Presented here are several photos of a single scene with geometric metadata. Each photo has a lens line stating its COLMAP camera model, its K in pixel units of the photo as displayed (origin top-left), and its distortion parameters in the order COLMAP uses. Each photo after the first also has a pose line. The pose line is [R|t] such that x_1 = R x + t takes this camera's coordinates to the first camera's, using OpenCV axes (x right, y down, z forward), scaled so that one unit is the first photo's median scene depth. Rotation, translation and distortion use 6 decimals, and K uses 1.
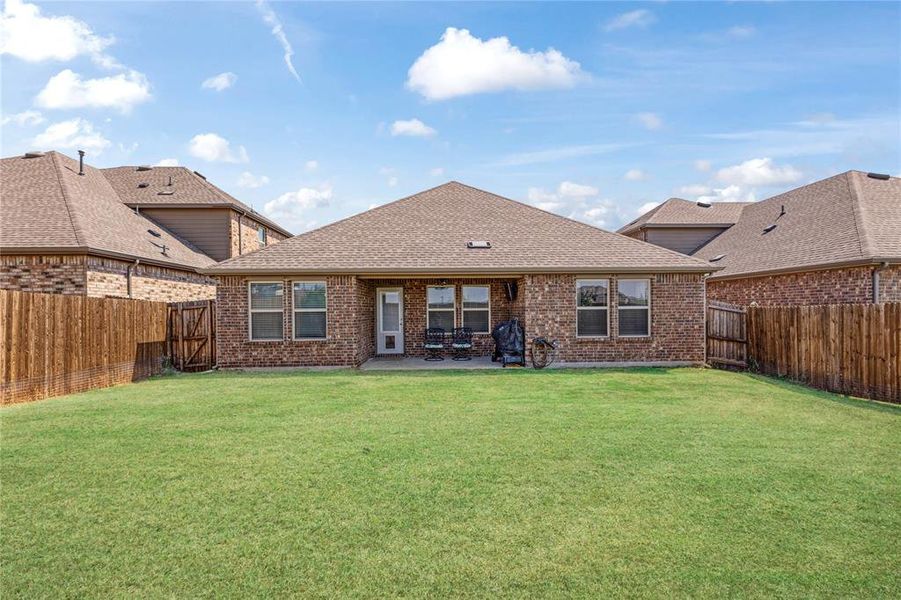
lens RADIAL K [[392.0, 0, 450.0], [0, 392.0, 307.8], [0, 0, 1]] dist [0.002050, 0.000259]
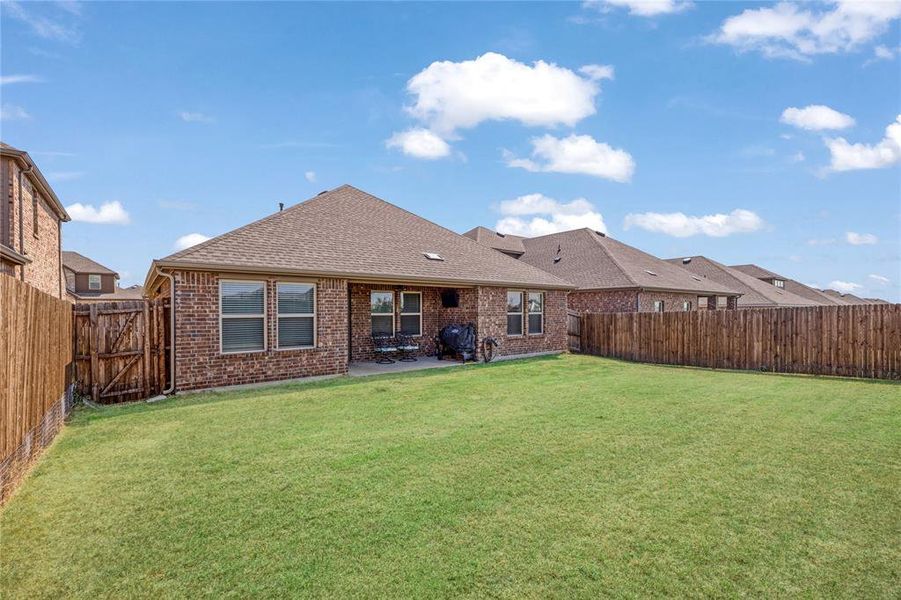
lens RADIAL K [[392.0, 0, 450.0], [0, 392.0, 307.8], [0, 0, 1]] dist [0.002050, 0.000259]
pose [[0.801717, 0.010586, 0.597610, -0.604992], [-0.006737, 0.999940, -0.008675, -0.005792], [-0.597666, 0.002929, 0.801740, 0.075204]]
